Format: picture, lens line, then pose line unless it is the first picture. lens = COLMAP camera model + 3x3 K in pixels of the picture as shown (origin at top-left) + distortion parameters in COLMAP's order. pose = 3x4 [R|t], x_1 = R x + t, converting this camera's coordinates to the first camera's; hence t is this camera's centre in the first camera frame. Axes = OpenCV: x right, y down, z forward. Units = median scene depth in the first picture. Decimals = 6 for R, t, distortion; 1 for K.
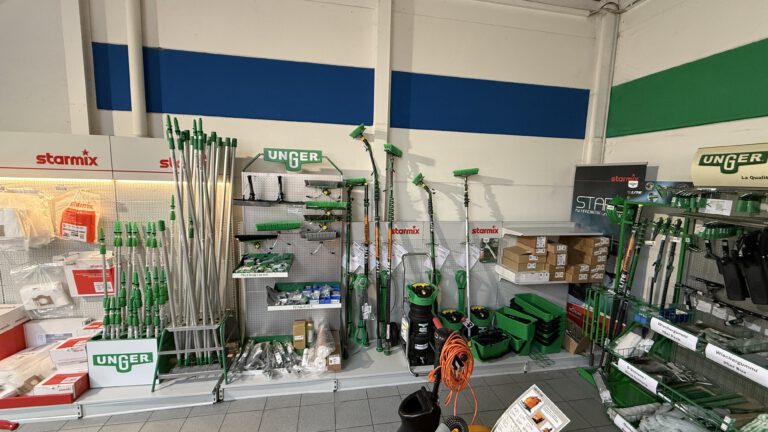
lens RADIAL K [[302.5, 0, 386.5], [0, 302.5, 214.5], [0, 0, 1]] dist [-0.001008, -0.000006]
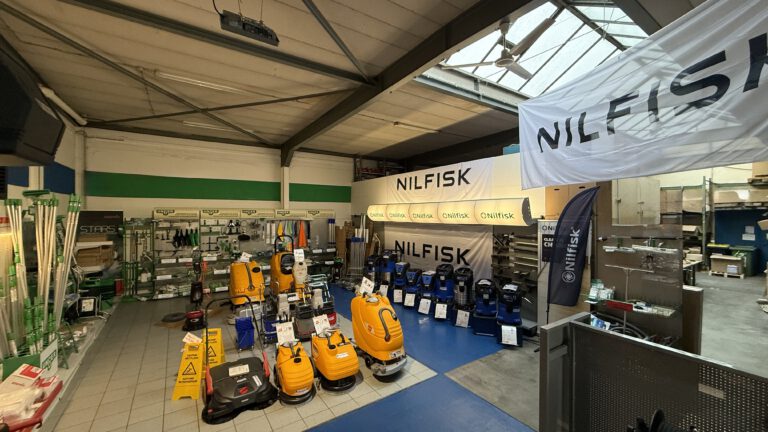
lens RADIAL K [[302.5, 0, 385.6], [0, 302.5, 215.4], [0, 0, 1]] dist [-0.001008, -0.000006]
pose [[-0.401501, -0.040527, 0.914962, -3.028968], [0.090763, 0.992342, 0.083783, -0.186344], [-0.911350, 0.116683, -0.394747, 0.024211]]
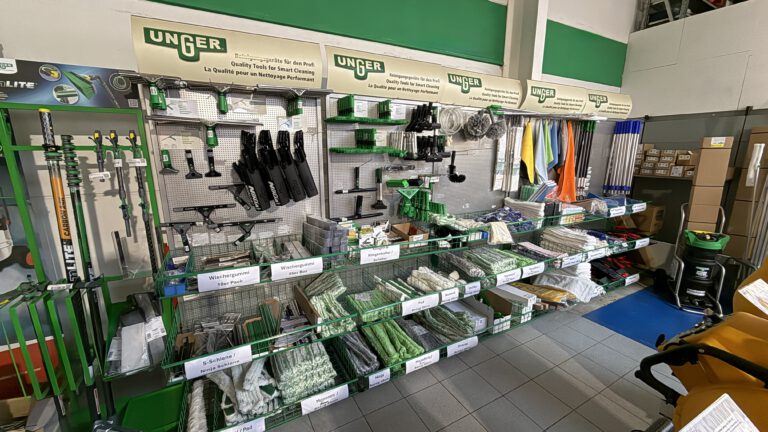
lens RADIAL K [[302.5, 0, 383.0], [0, 302.5, 214.0], [0, 0, 1]] dist [-0.001008, -0.000006]
pose [[-0.296790, -0.225763, 0.927872, 0.174277], [0.106731, 0.957722, 0.267165, 0.077679], [-0.948960, 0.178325, -0.260146, 0.748487]]
